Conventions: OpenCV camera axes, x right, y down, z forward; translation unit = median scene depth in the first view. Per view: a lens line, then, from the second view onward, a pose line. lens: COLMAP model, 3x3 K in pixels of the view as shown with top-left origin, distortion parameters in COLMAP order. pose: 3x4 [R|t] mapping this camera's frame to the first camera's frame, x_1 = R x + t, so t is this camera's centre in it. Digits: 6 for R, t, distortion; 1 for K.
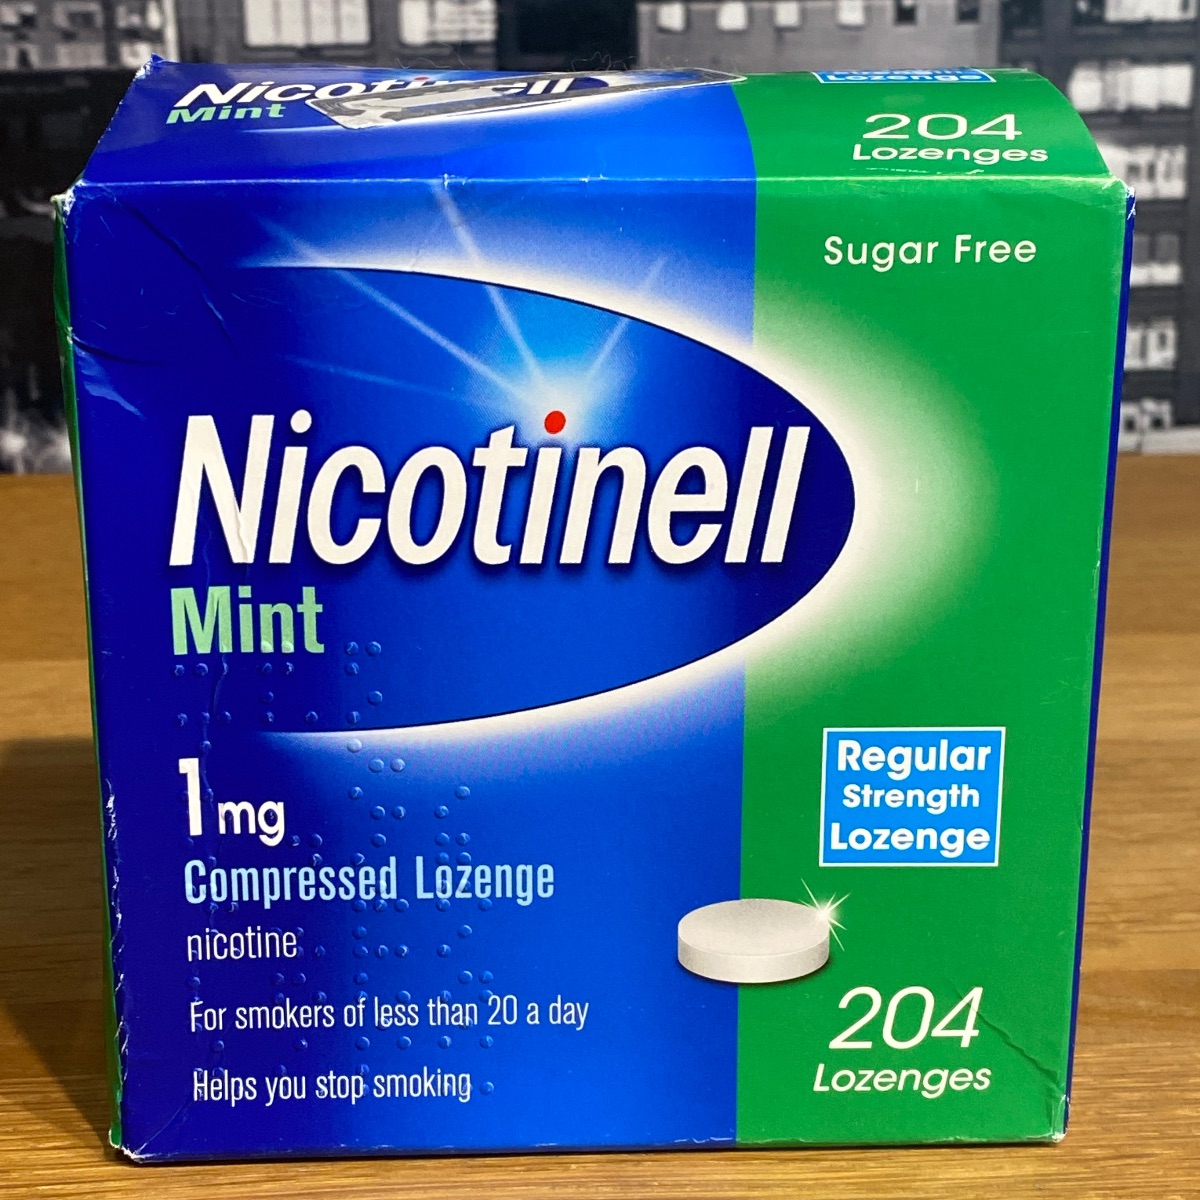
lens RADIAL K [[2401.8, 0, 580.6], [0, 2401.8, 597.5], [0, 0, 1]] dist [0.154295, 0.000000]
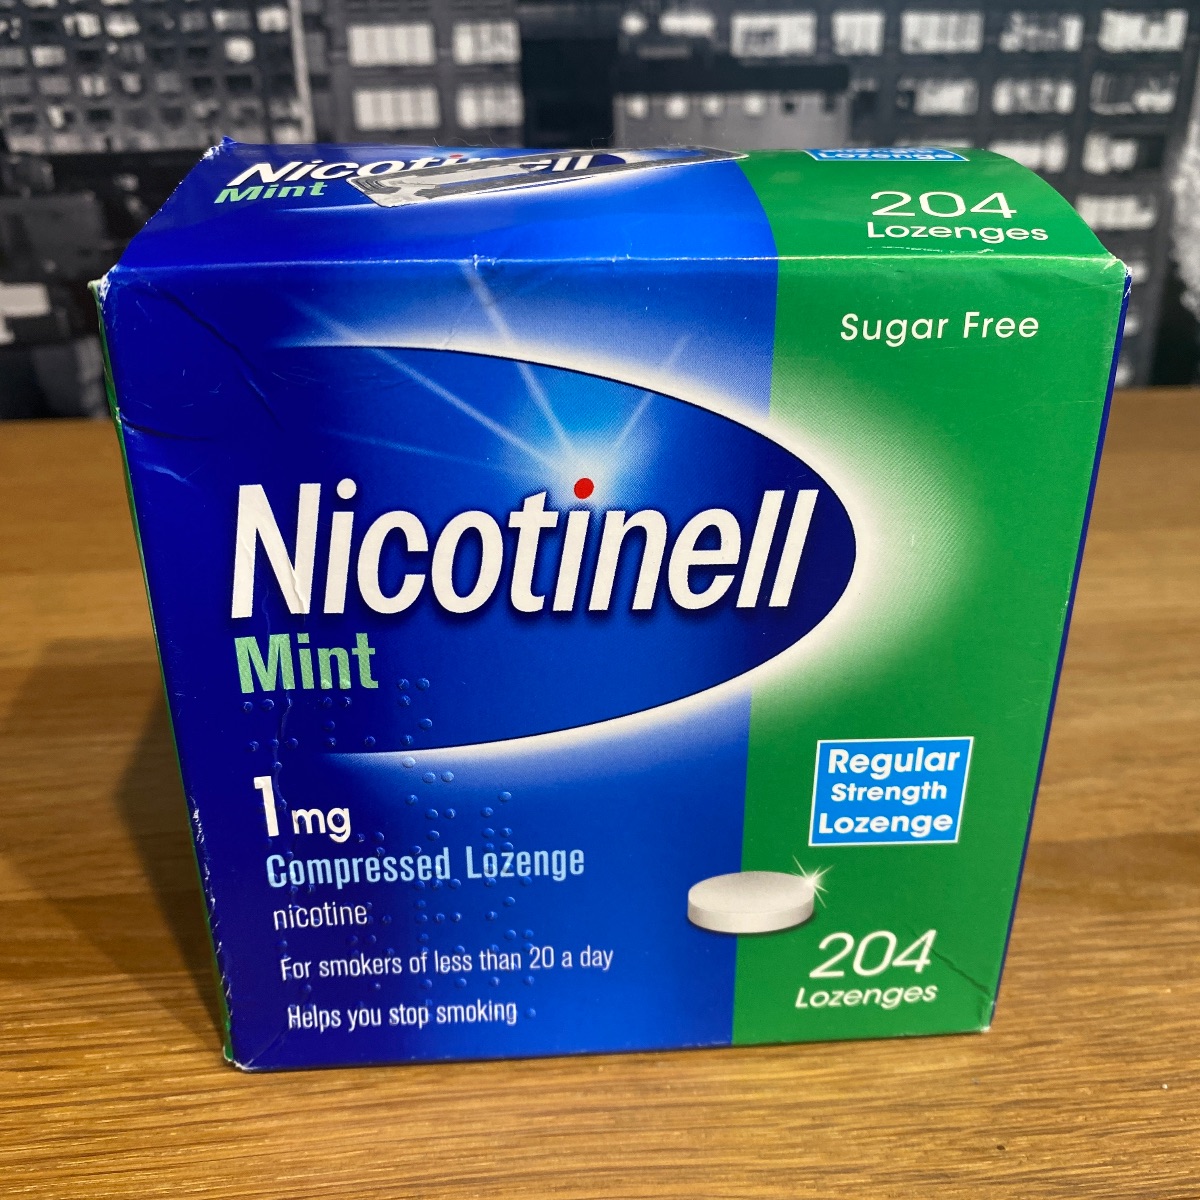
lens RADIAL K [[1227.3, 0, 606.7], [0, 1227.3, 585.3], [0, 0, 1]] dist [0.013974, 0.000000]
pose [[0.999450, -0.012665, 0.030639, -0.016823], [0.008507, 0.991183, 0.132230, -0.096599], [-0.032044, -0.131897, 0.990745, 0.427478]]
